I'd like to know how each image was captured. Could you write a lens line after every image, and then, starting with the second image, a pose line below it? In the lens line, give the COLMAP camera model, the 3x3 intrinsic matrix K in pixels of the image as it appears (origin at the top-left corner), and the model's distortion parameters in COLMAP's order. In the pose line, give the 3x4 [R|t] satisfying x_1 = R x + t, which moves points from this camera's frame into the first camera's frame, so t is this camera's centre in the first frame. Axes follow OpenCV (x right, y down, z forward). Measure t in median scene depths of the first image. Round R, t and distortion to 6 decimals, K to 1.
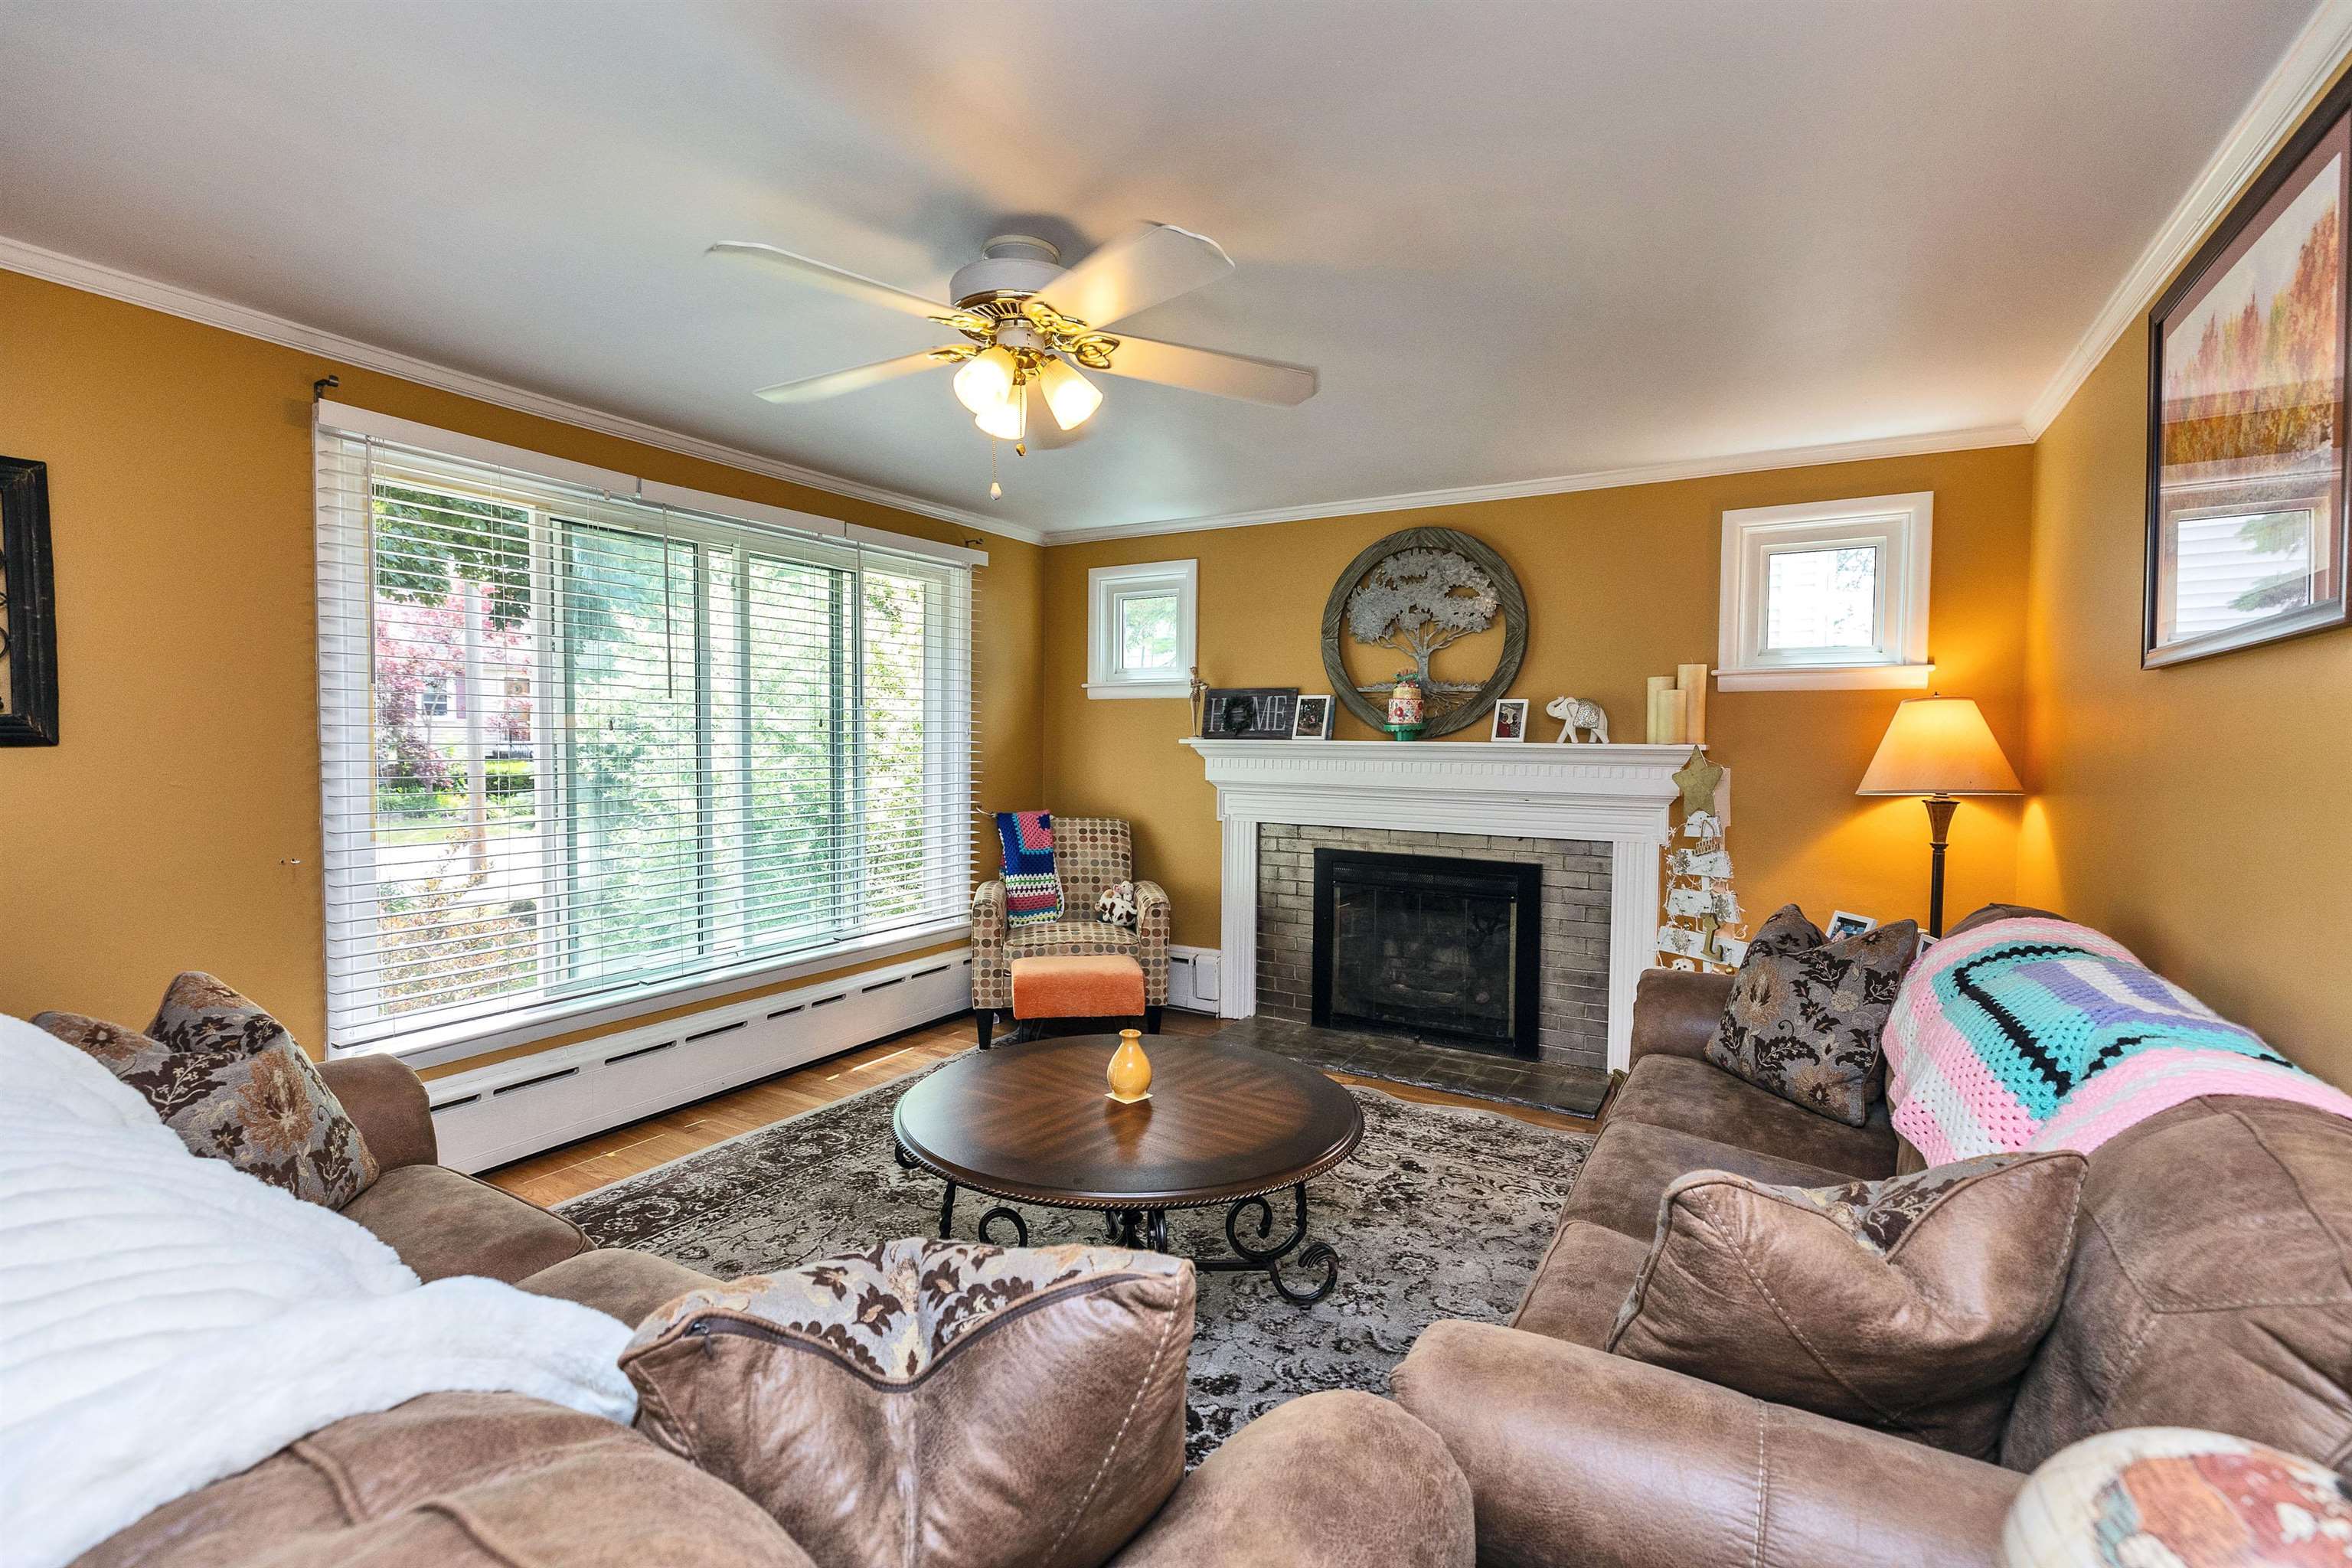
lens RADIAL K [[1051.5, 0, 1178.6], [0, 1051.5, 782.7], [0, 0, 1]] dist [-0.000728, 0.000203]
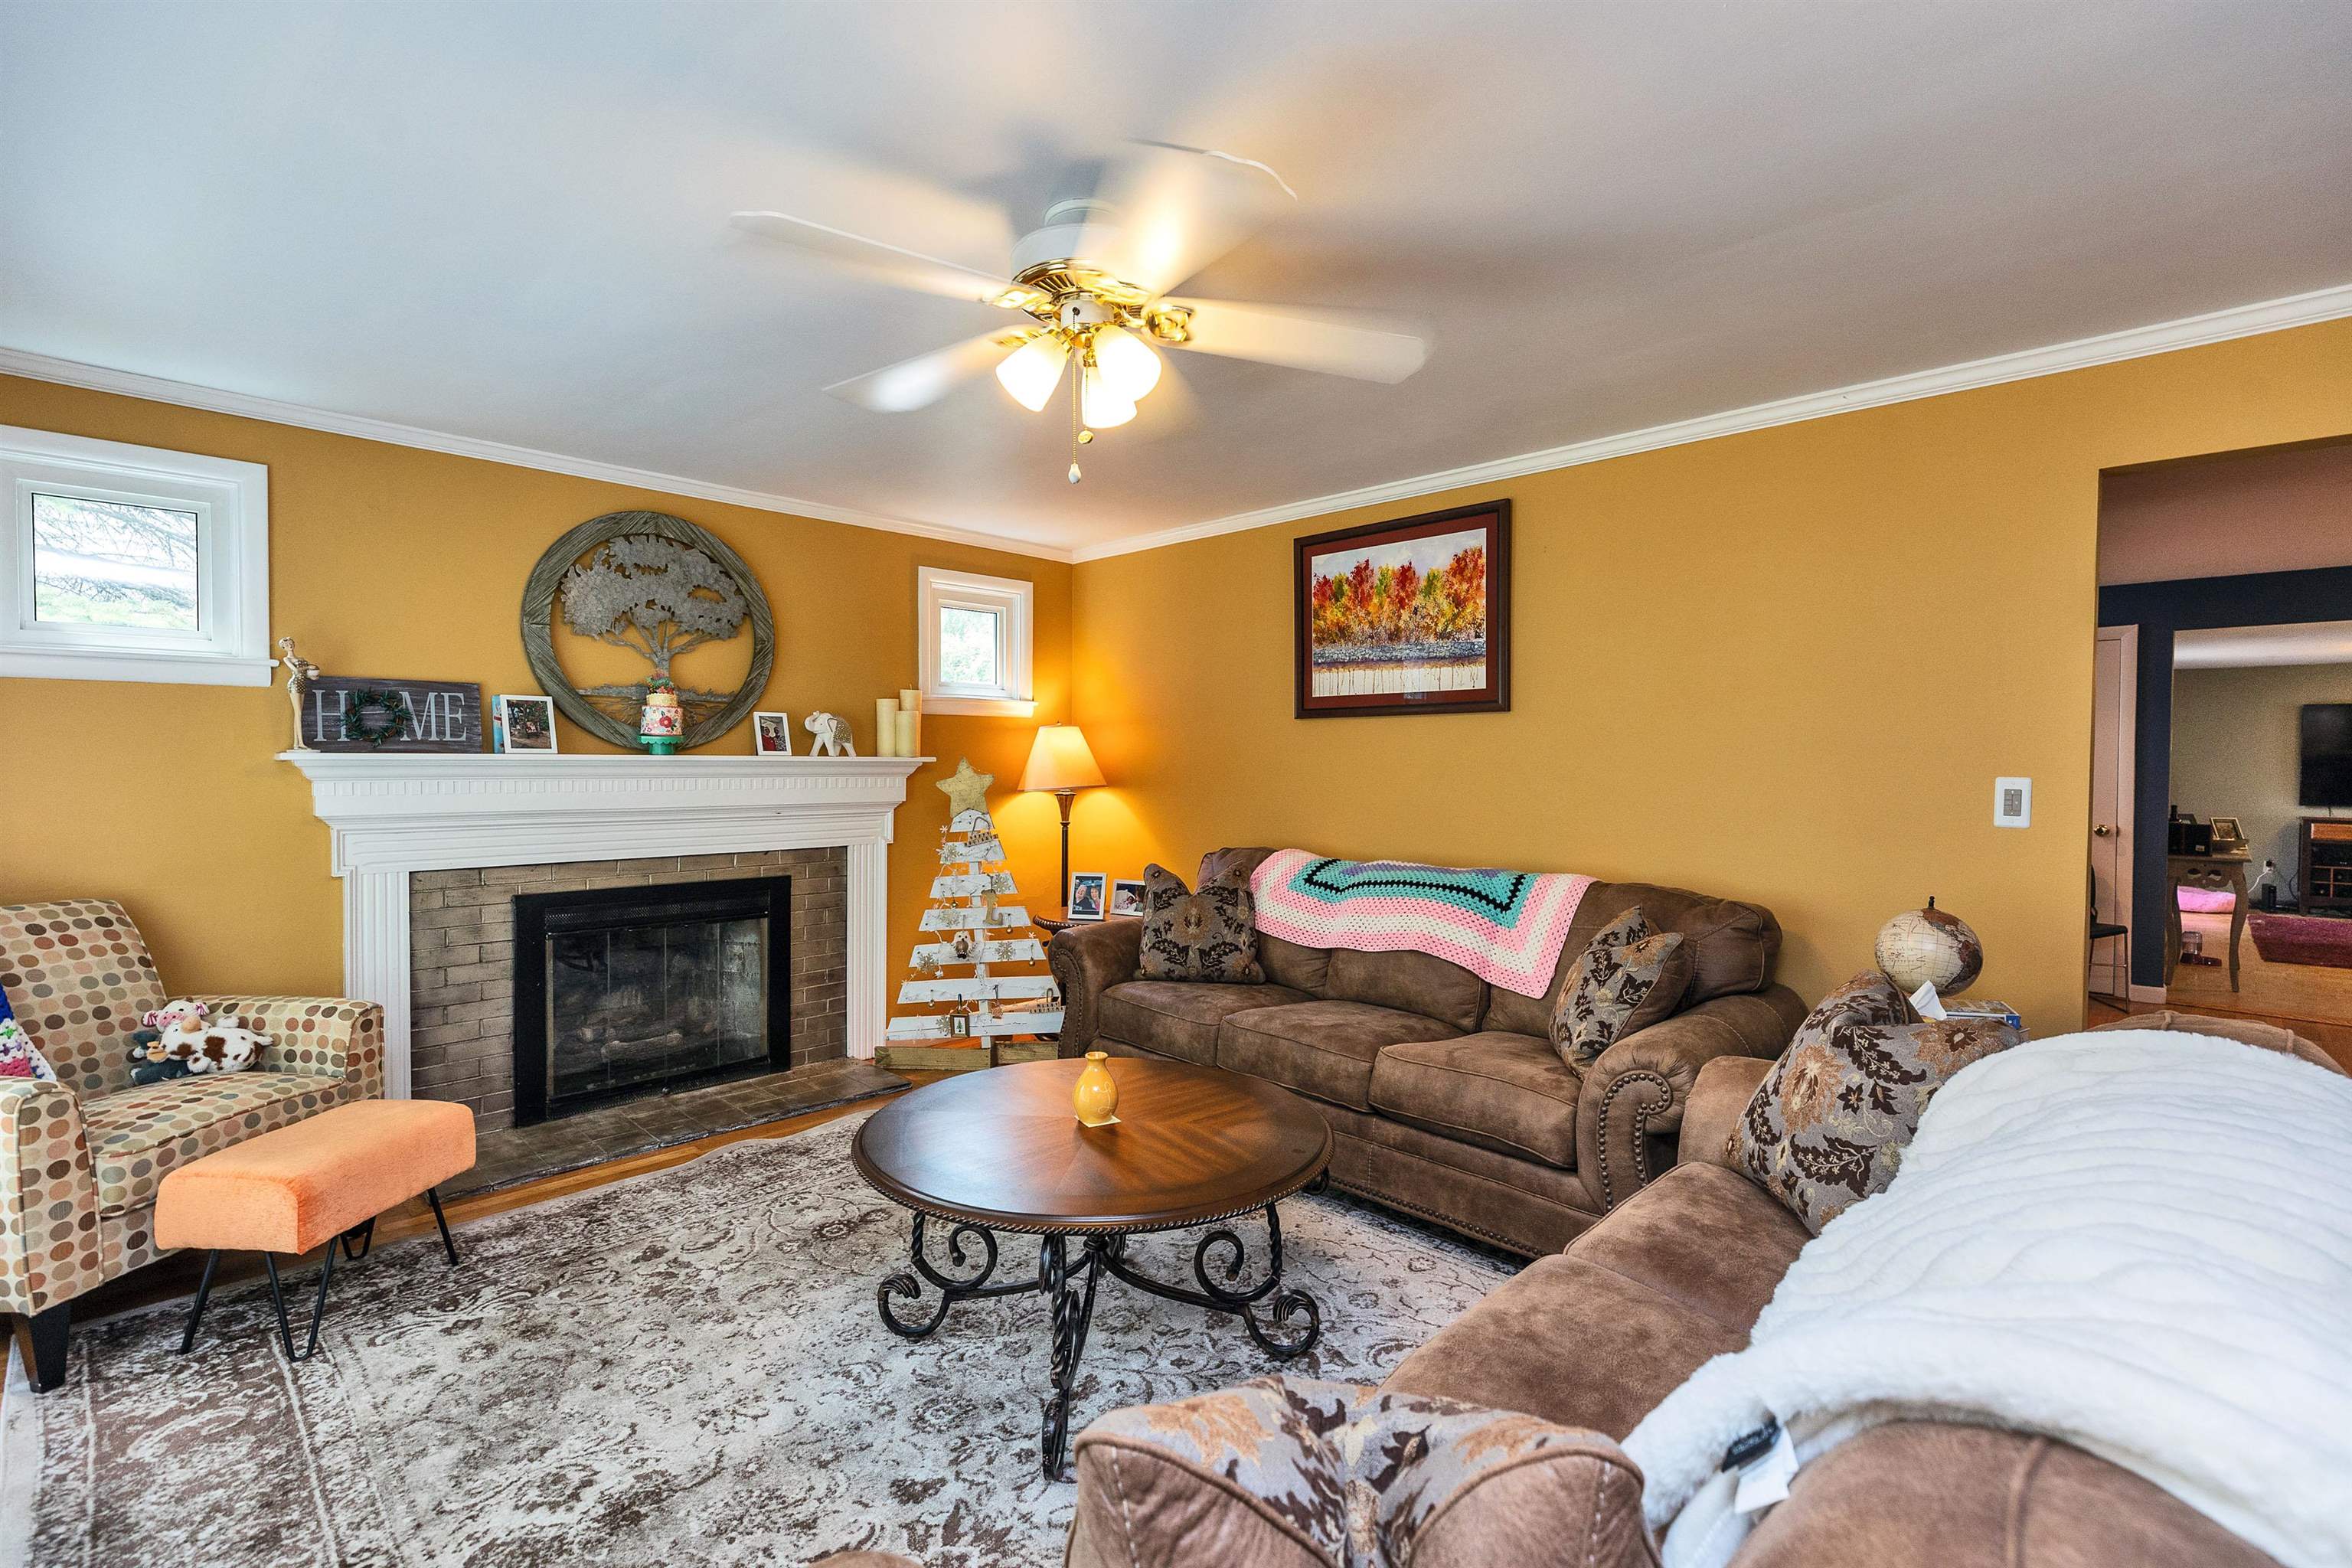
lens RADIAL K [[1051.5, 0, 1179.3], [0, 1051.5, 790.0], [0, 0, 1]] dist [-0.000728, 0.000203]
pose [[0.239910, -0.036471, 0.970110, -0.527832], [0.037732, 0.998889, 0.028221, -0.018855], [-0.970062, 0.029833, 0.241020, 0.369383]]
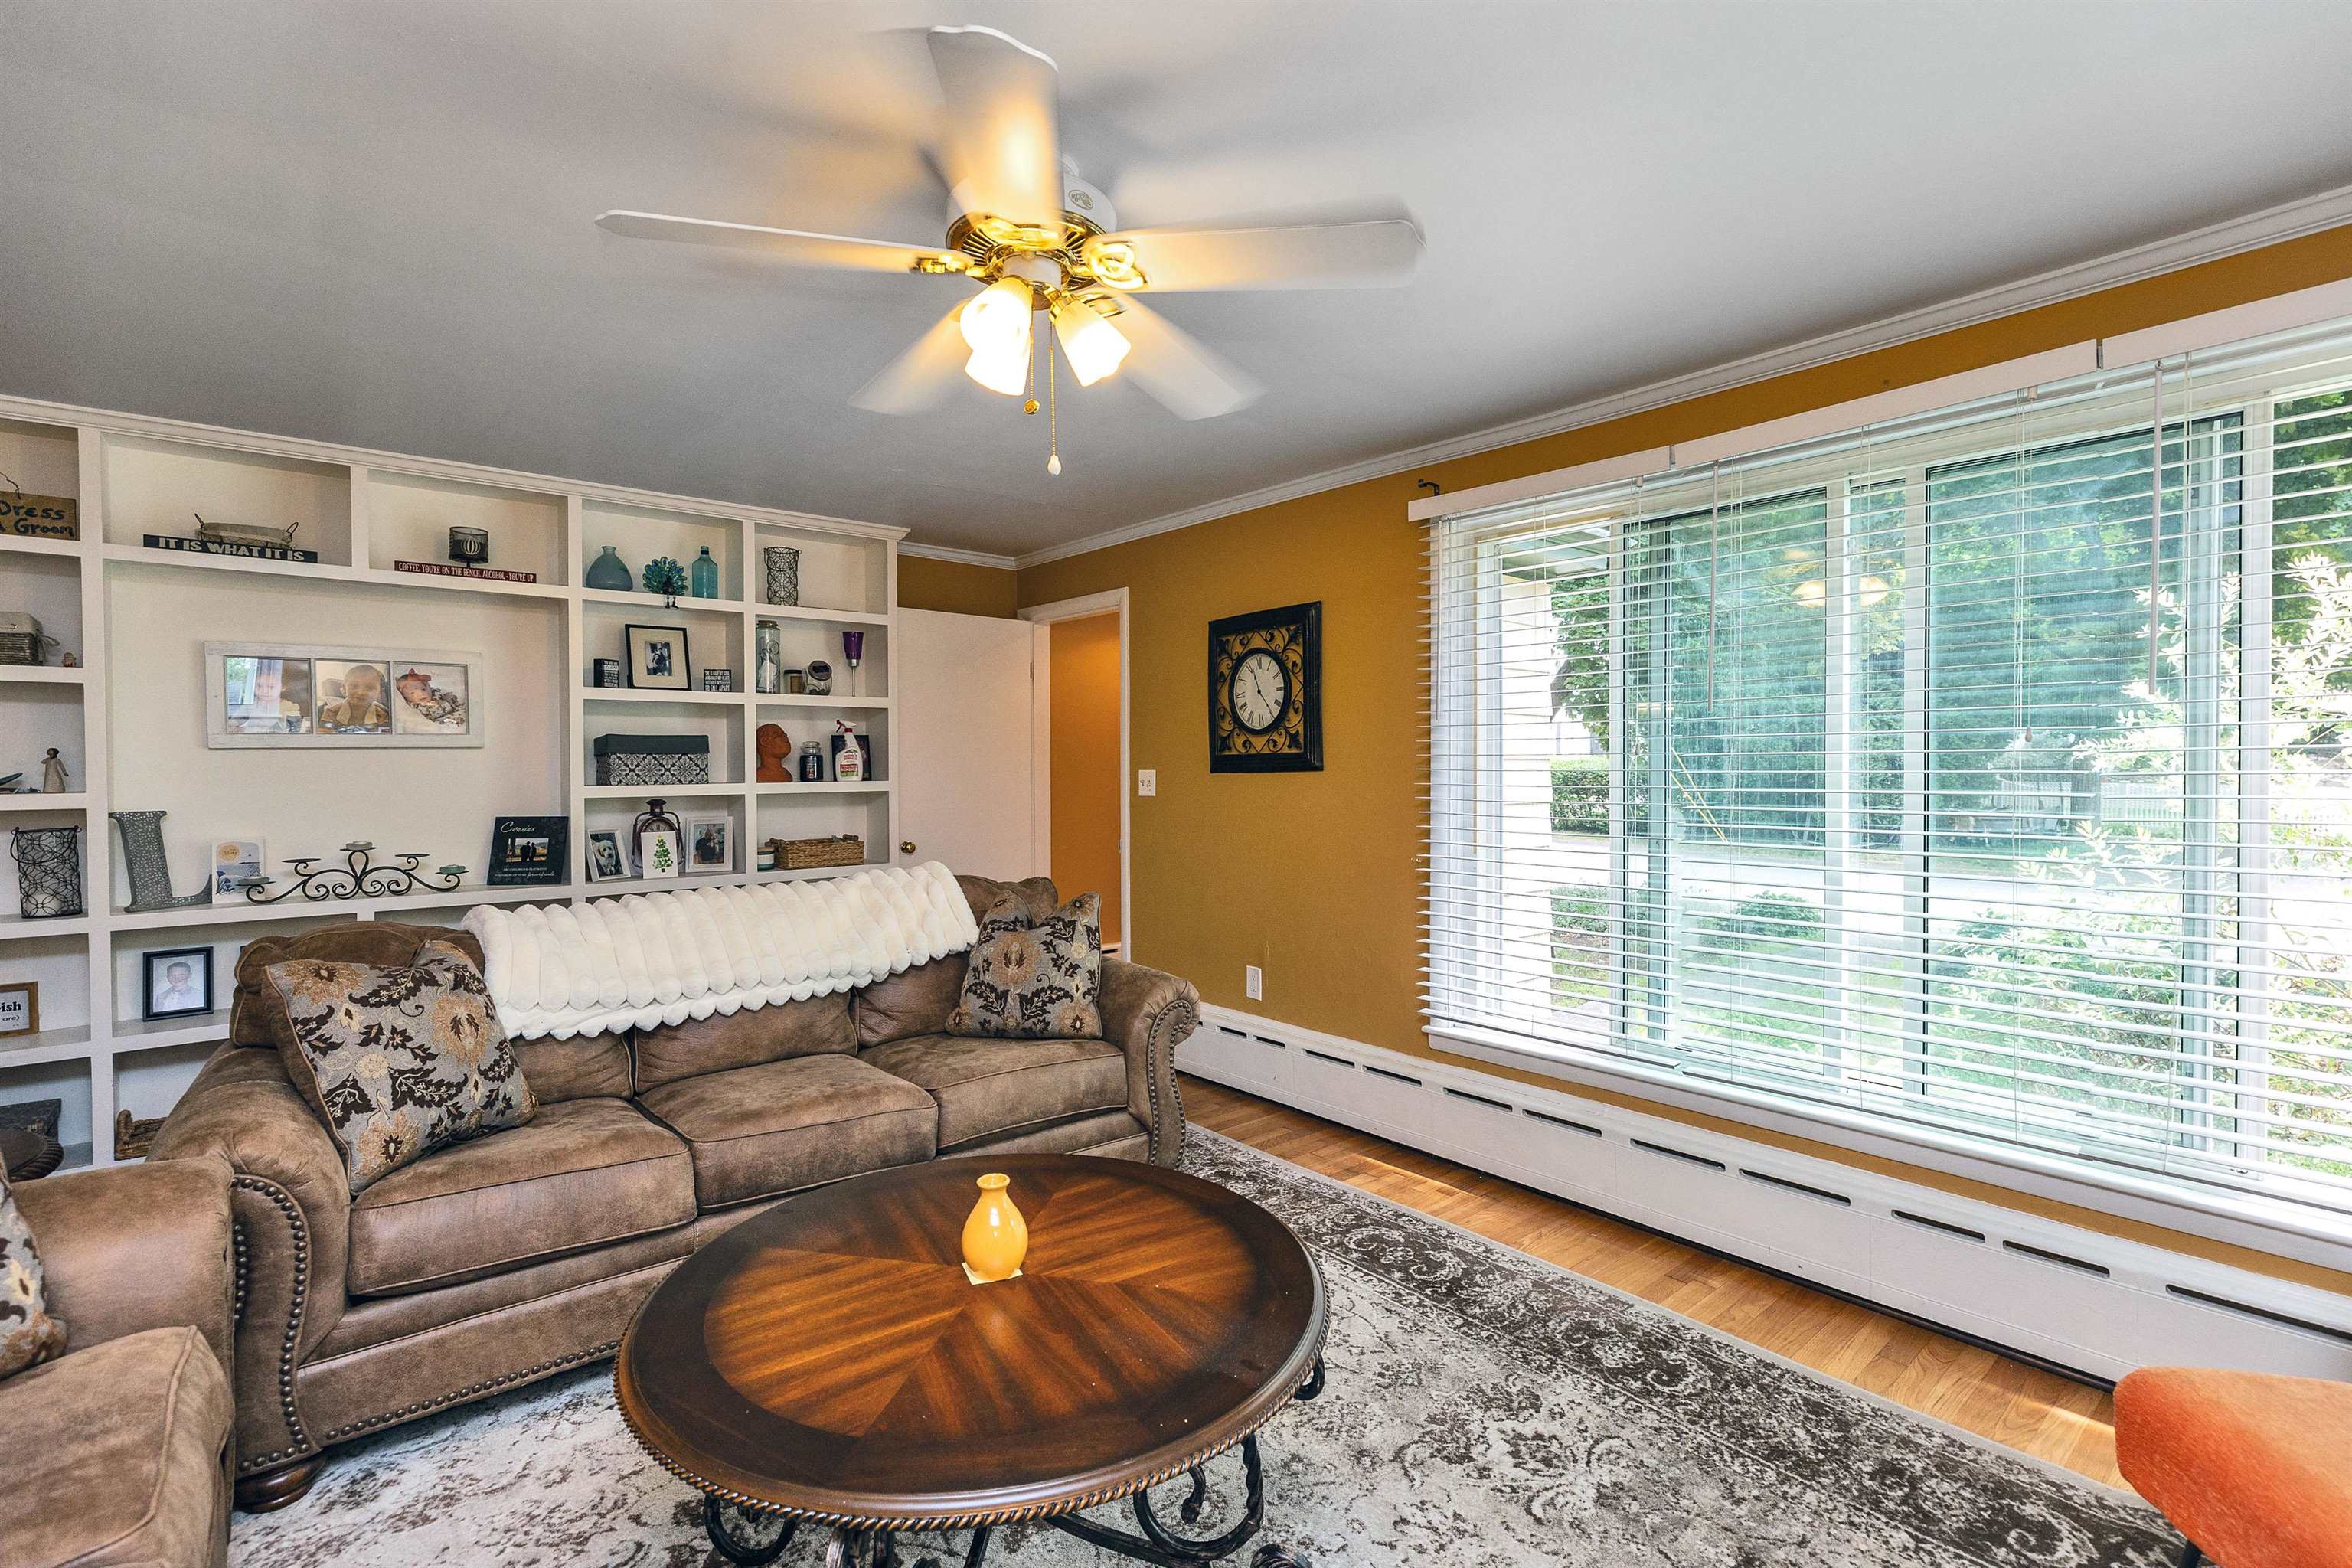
lens RADIAL K [[1051.5, 0, 1164.0], [0, 1051.5, 784.4], [0, 0, 1]] dist [-0.000728, 0.000203]
pose [[-0.346422, 0.008485, -0.938040, 0.305493], [-0.043547, 0.998736, 0.025116, -0.024342], [0.937067, 0.049550, -0.345615, 0.722732]]
